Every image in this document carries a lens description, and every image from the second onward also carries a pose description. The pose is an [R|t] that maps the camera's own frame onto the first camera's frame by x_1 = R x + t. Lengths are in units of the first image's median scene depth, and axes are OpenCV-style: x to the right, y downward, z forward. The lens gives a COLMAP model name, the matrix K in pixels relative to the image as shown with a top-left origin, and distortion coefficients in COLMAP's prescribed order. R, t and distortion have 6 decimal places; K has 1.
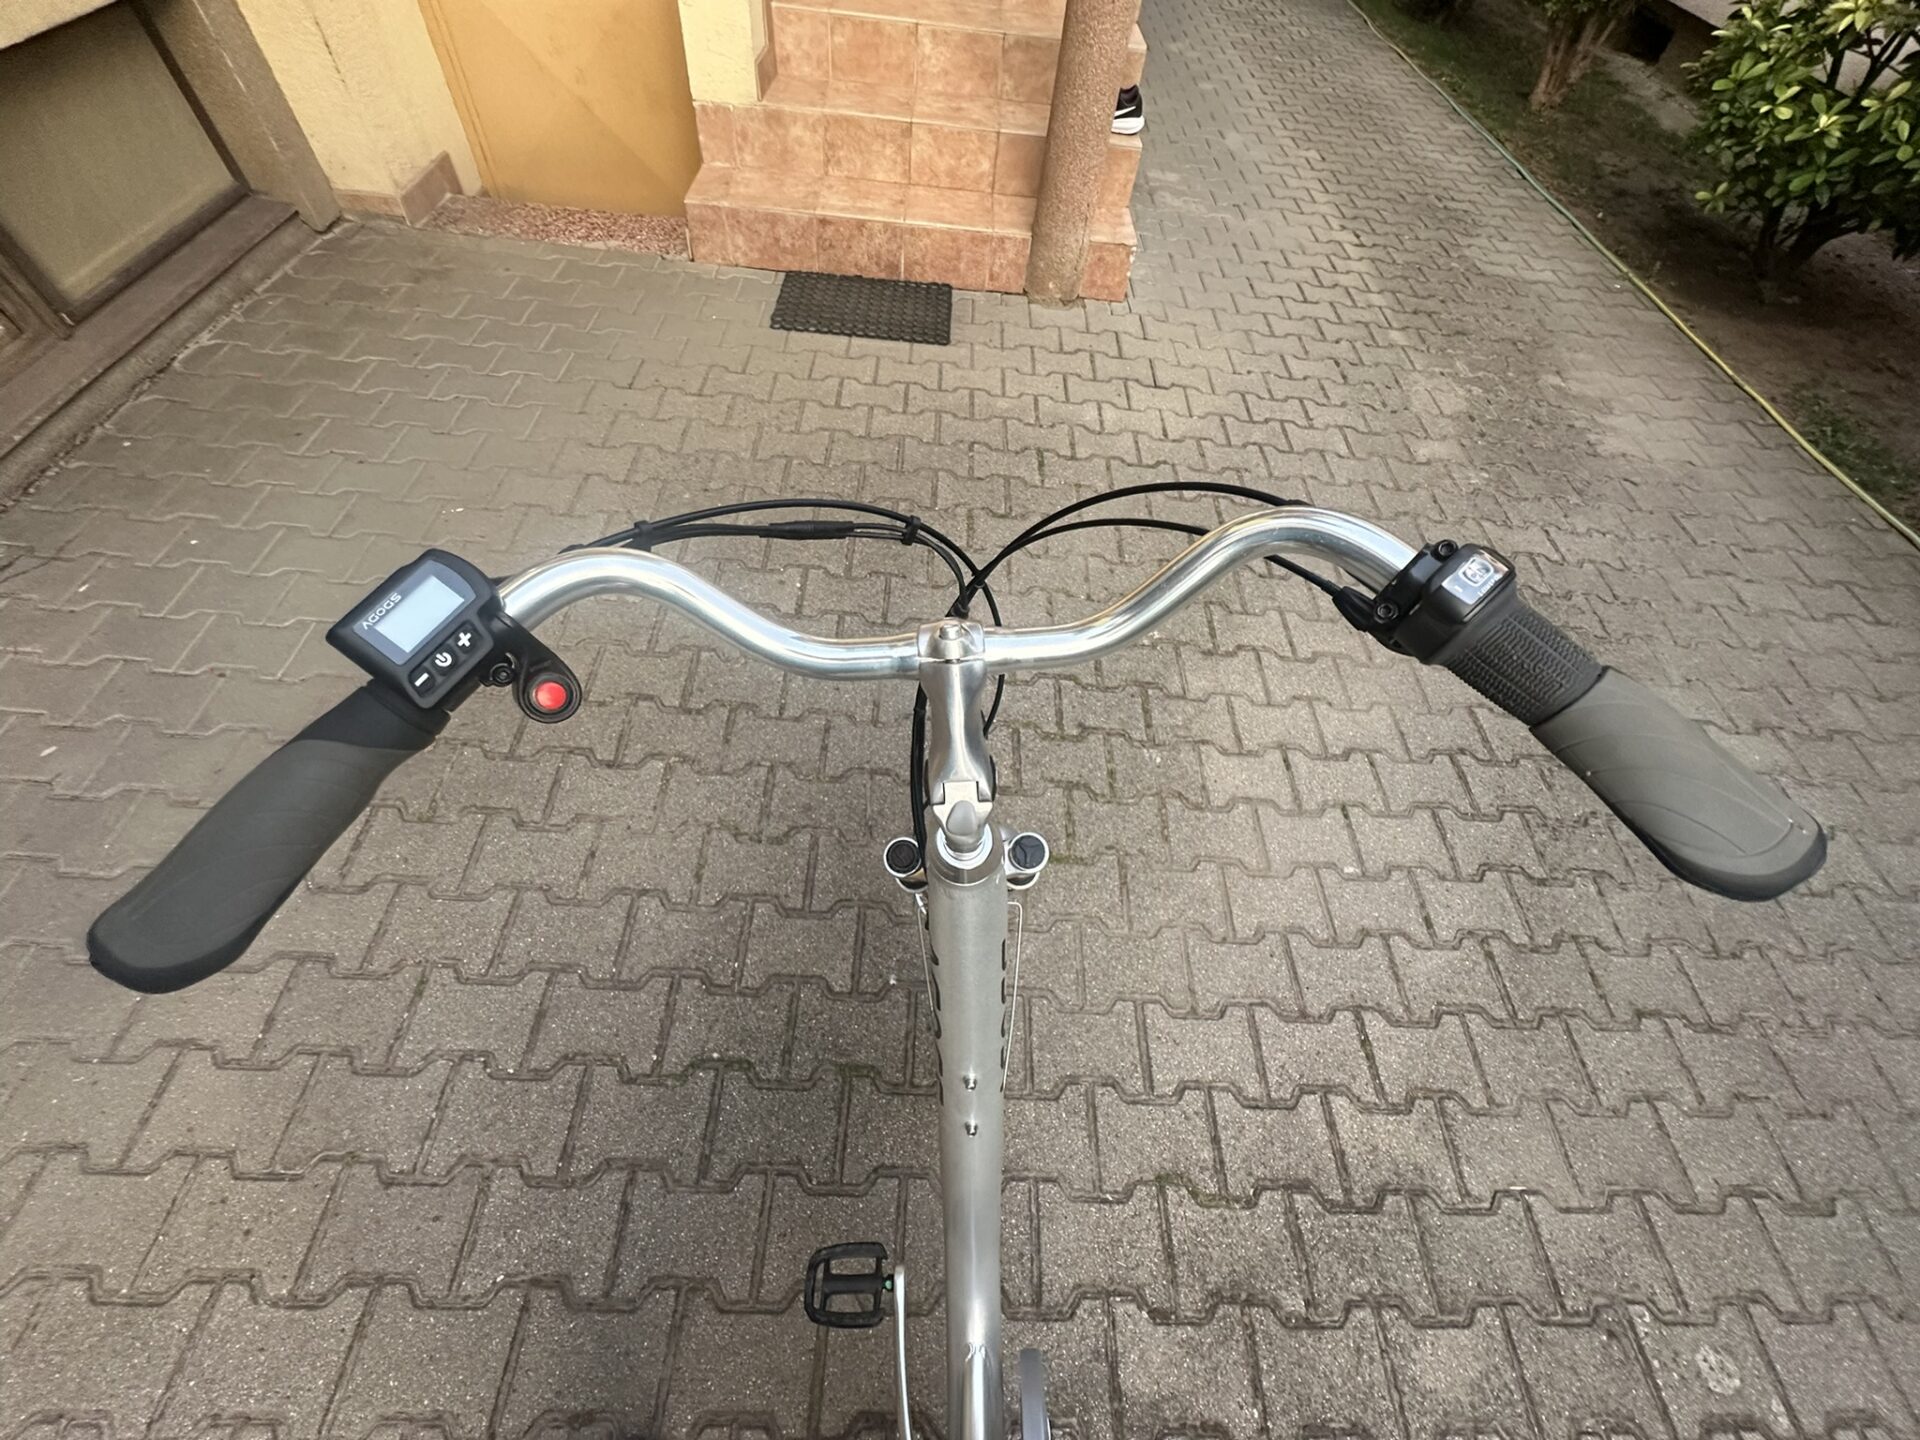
lens RADIAL K [[767.2, 0, 963.6], [0, 767.2, 729.0], [0, 0, 1]] dist [-0.000932, -0.000174]
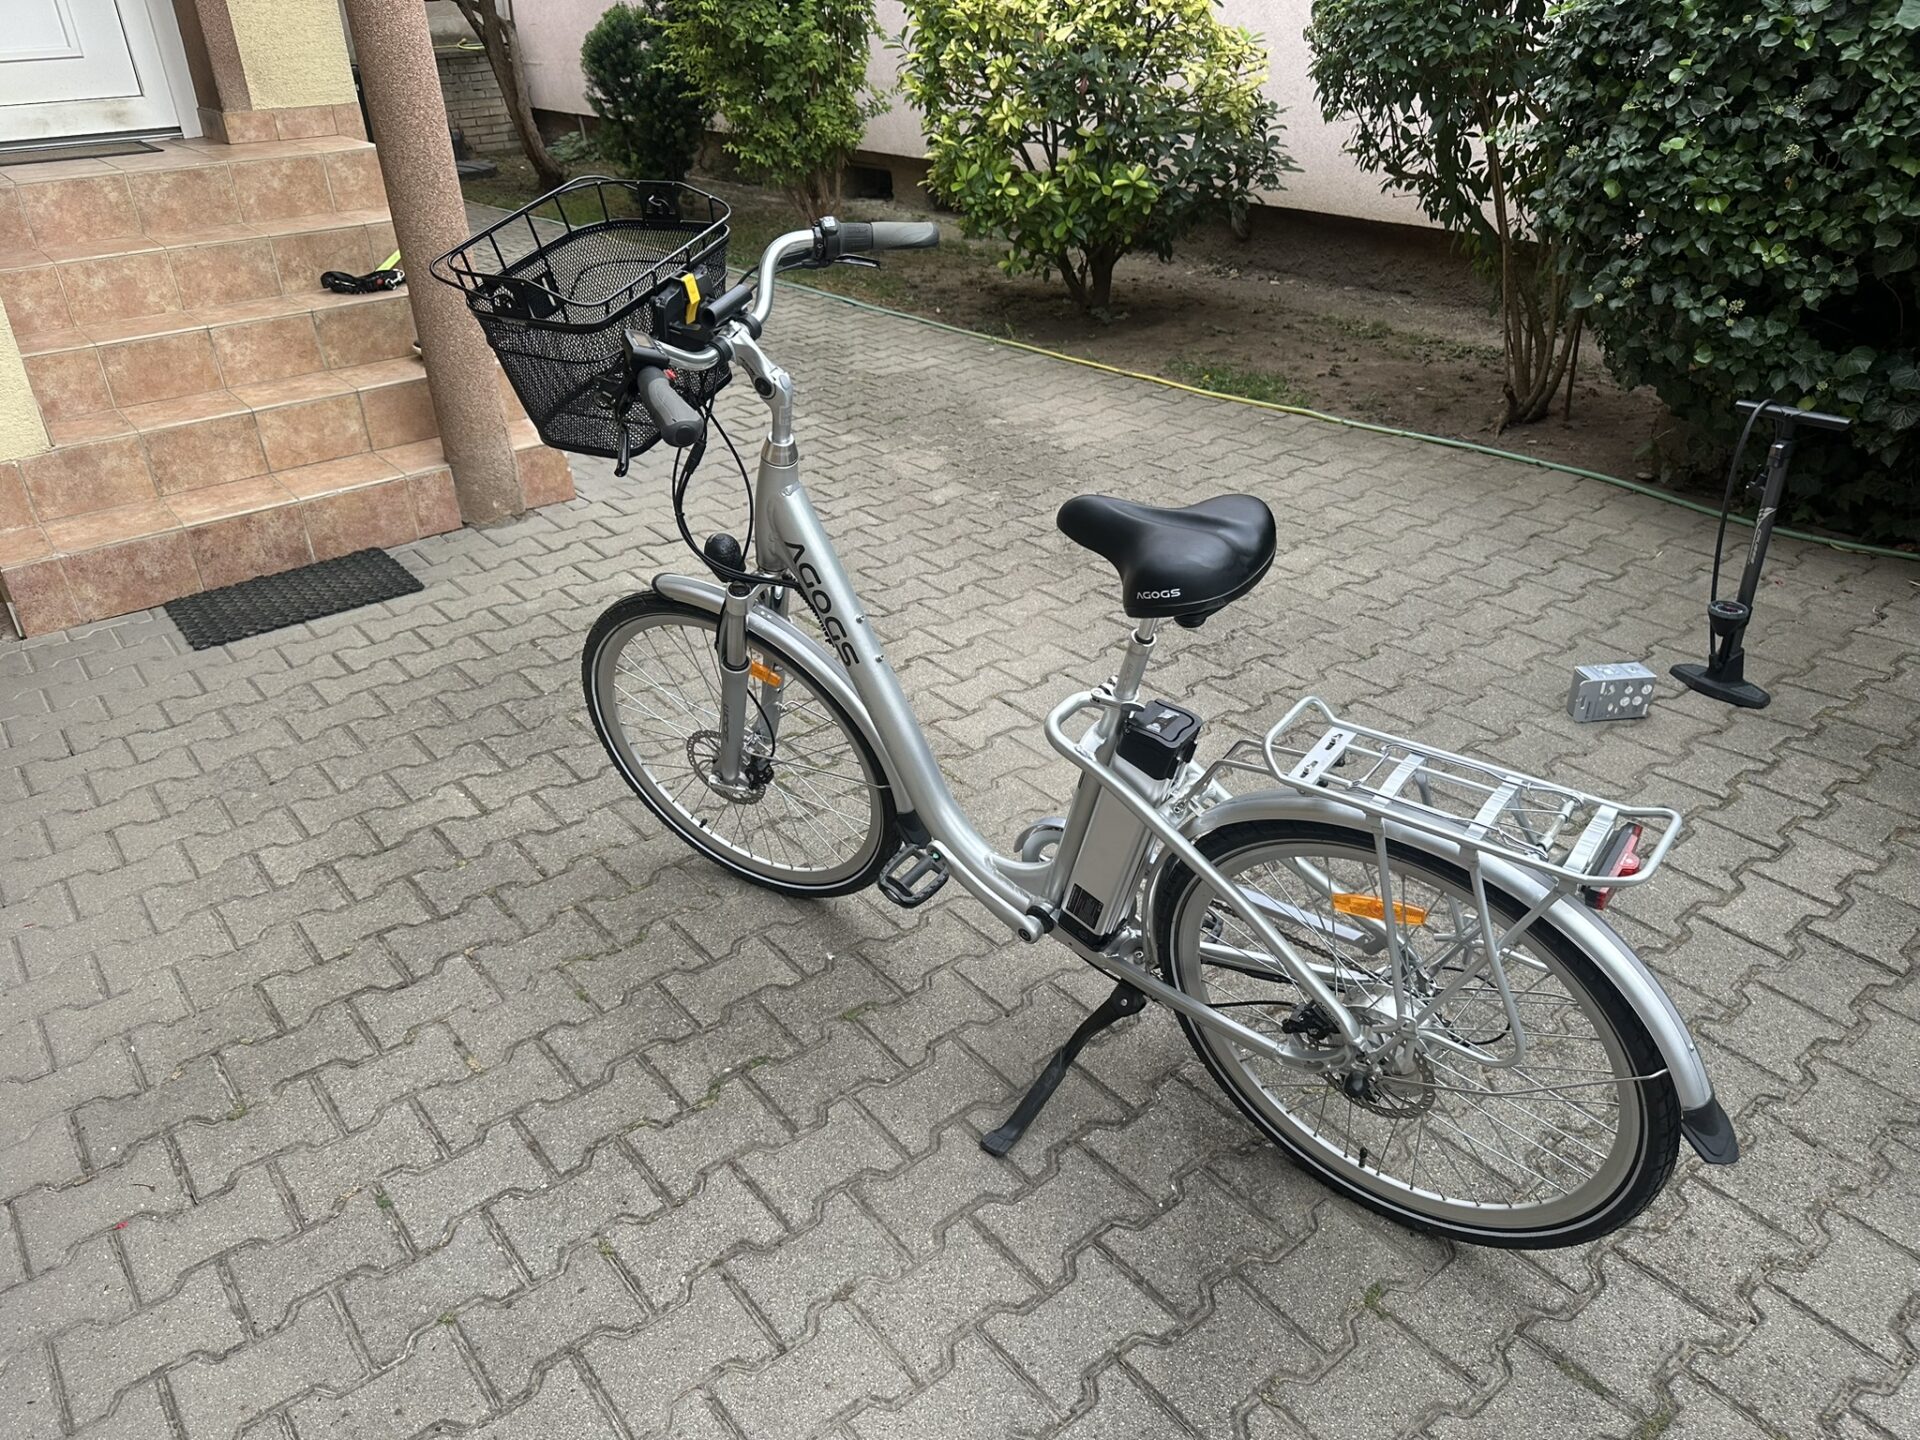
lens RADIAL K [[1380.9, 0, 950.9], [0, 1380.9, 762.8], [0, 0, 1]] dist [0.050529, -0.065658]
pose [[0.772246, -0.411465, 0.484078, -0.585556], [0.571373, 0.782955, -0.245997, 0.529138], [-0.277792, 0.466560, 0.839734, -0.525415]]
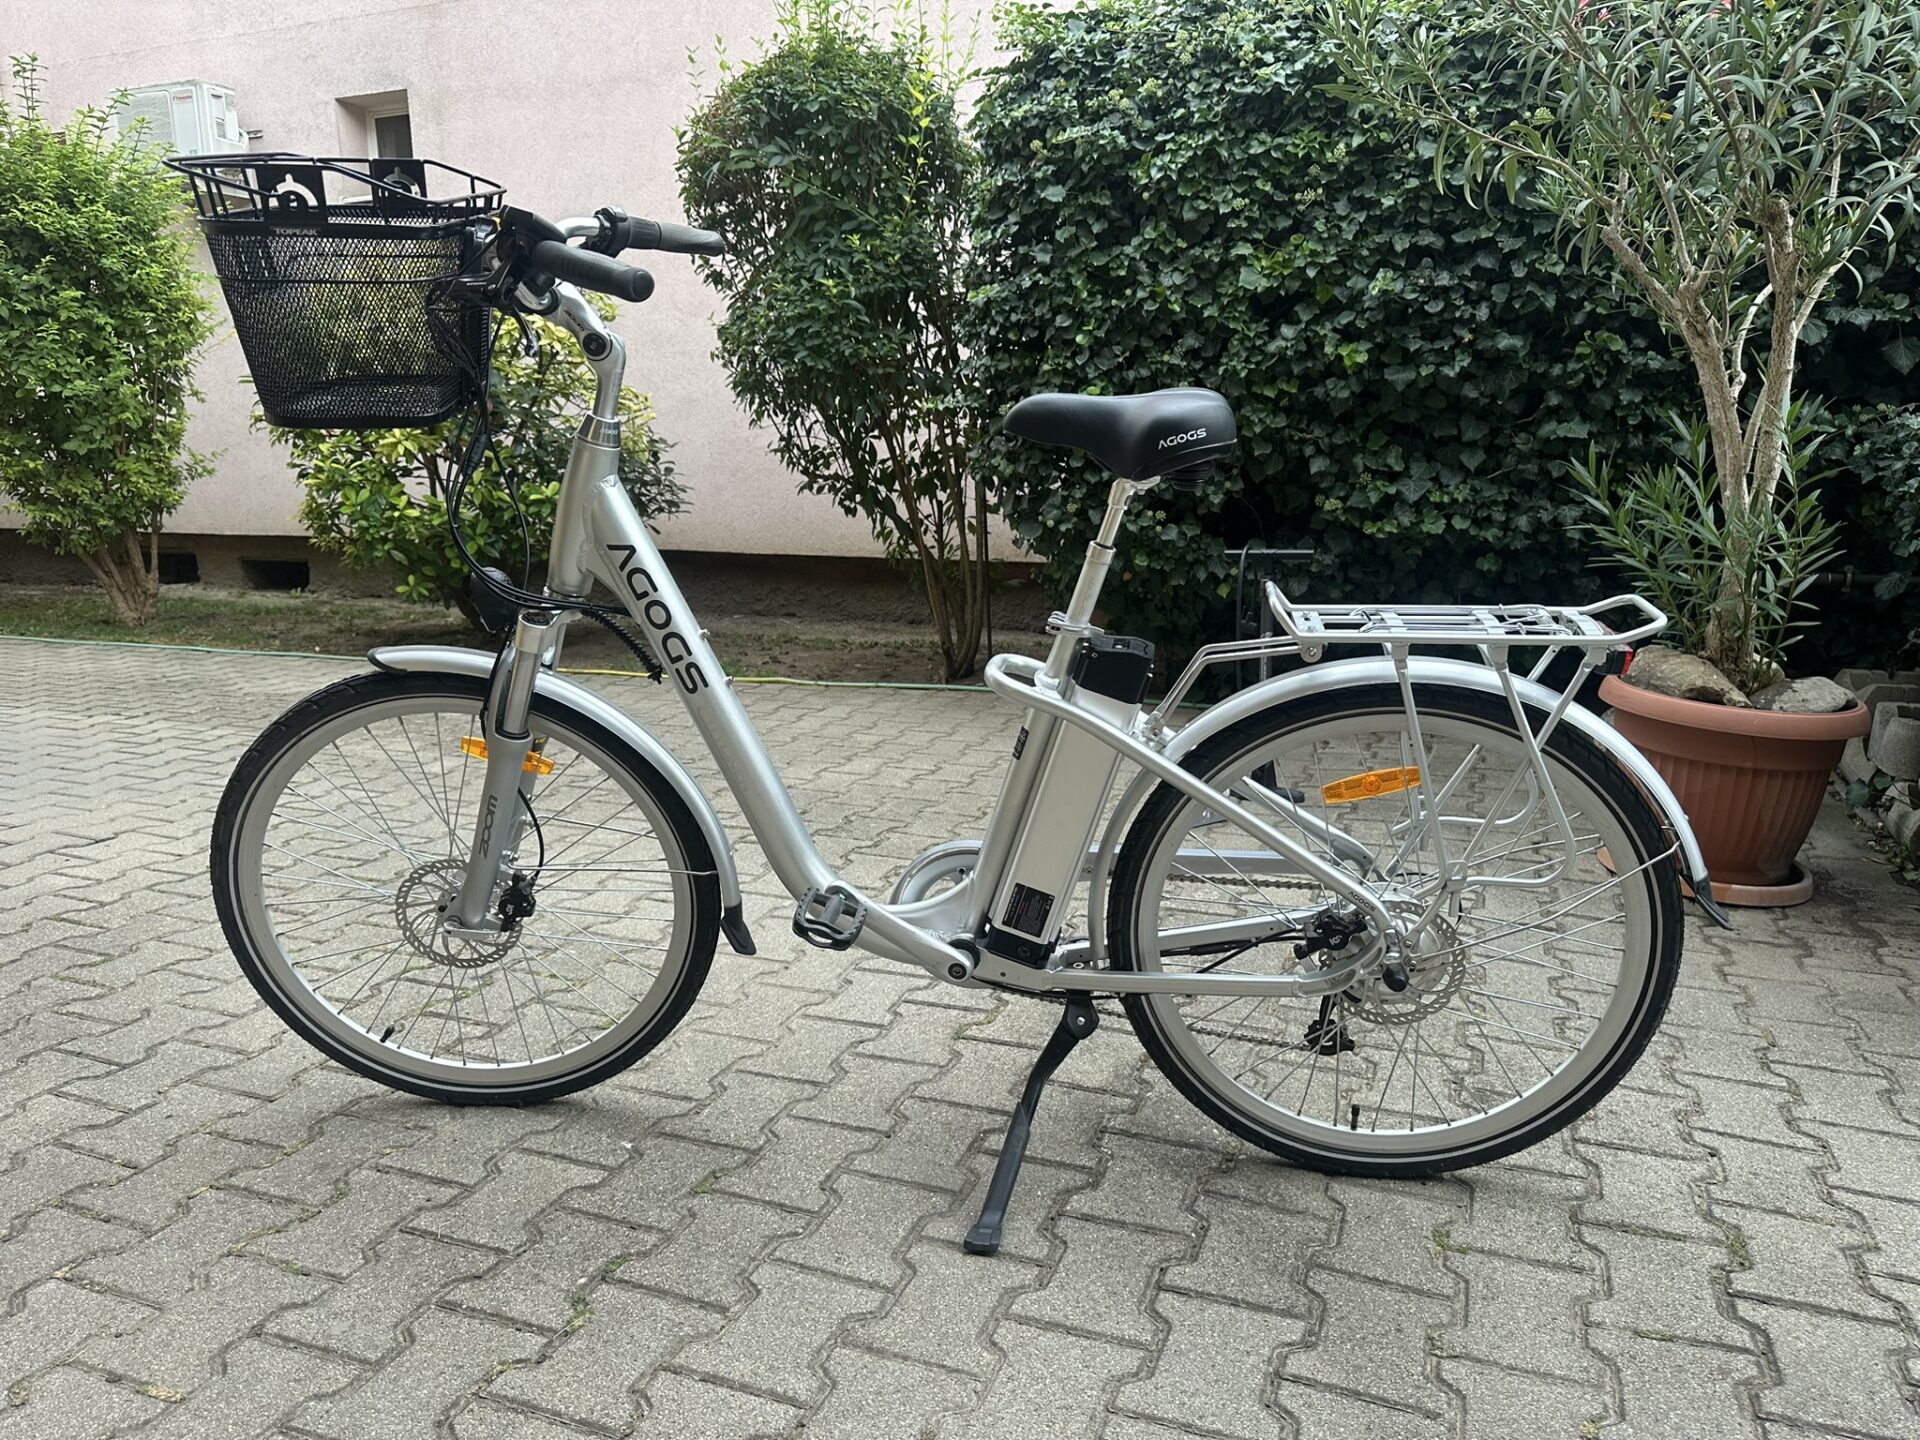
lens RADIAL K [[1380.9, 0, 972.2], [0, 1380.9, 749.0], [0, 0, 1]] dist [0.050529, -0.065658]
pose [[0.341535, -0.291273, 0.893596, -0.877833], [0.793510, 0.598884, -0.108072, 0.407781], [-0.503682, 0.745988, 0.435667, -0.032230]]
